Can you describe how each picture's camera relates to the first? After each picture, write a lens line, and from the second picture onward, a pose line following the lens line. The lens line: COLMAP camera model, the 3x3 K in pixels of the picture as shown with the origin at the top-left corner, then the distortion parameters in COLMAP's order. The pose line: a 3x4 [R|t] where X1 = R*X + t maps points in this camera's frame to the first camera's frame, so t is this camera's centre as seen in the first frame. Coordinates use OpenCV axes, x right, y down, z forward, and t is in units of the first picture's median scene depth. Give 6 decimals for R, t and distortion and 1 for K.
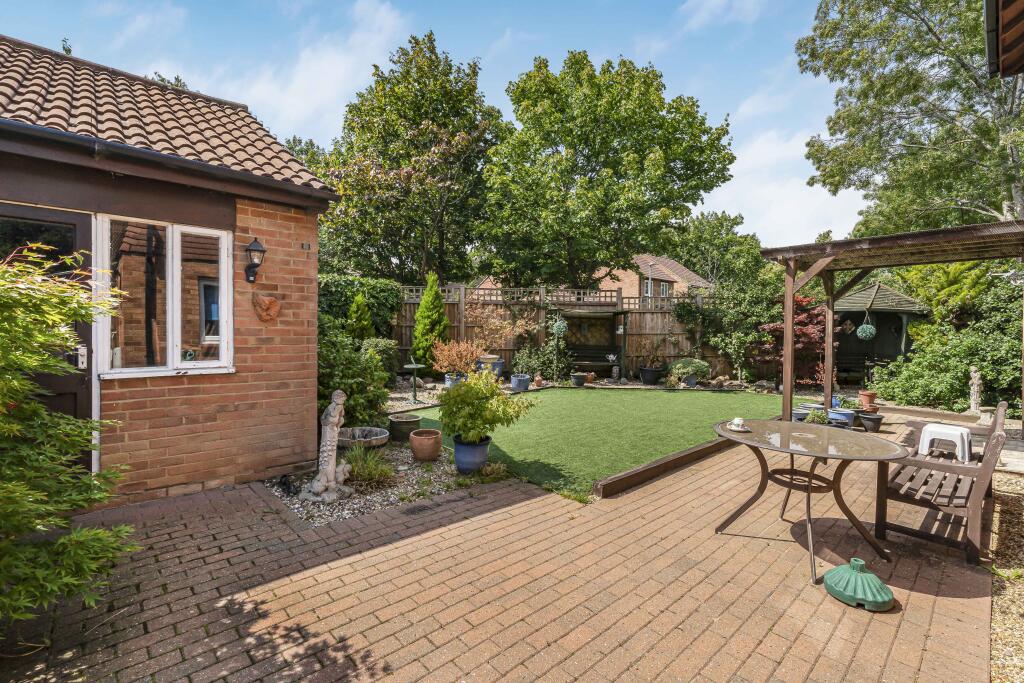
lens RADIAL K [[457.5, 0, 509.5], [0, 457.5, 338.4], [0, 0, 1]] dist [-0.003215, 0.000281]
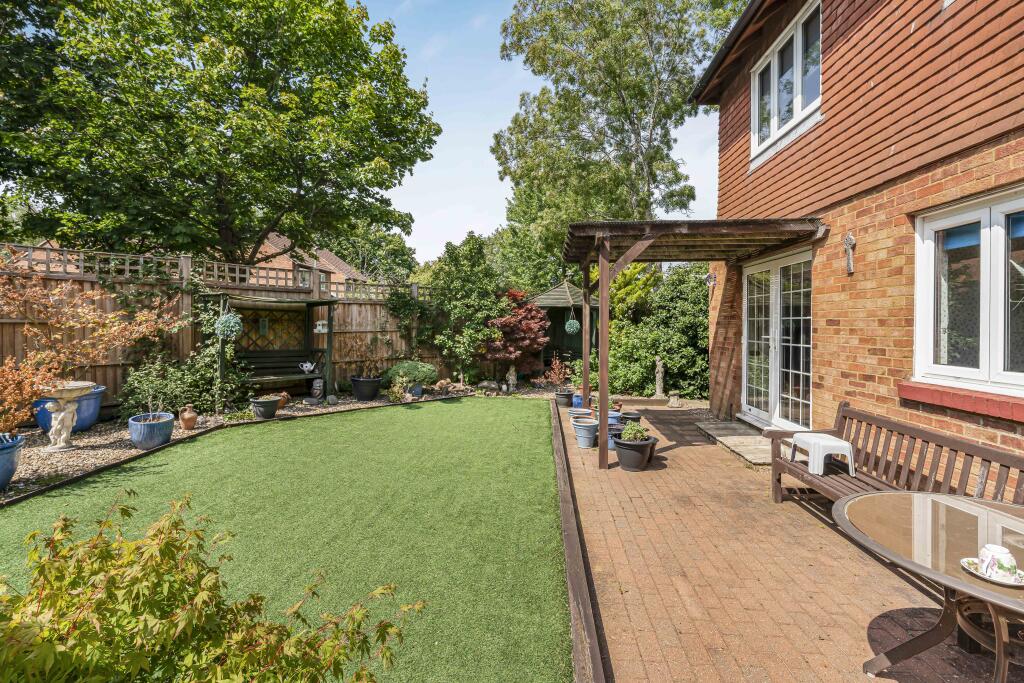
lens RADIAL K [[457.5, 0, 511.8], [0, 457.5, 331.3], [0, 0, 1]] dist [-0.003215, 0.000281]
pose [[0.728504, -0.016930, 0.684833, -0.029277], [0.019319, 0.999805, 0.004166, -0.009780], [-0.684770, 0.010195, 0.728688, 0.293051]]
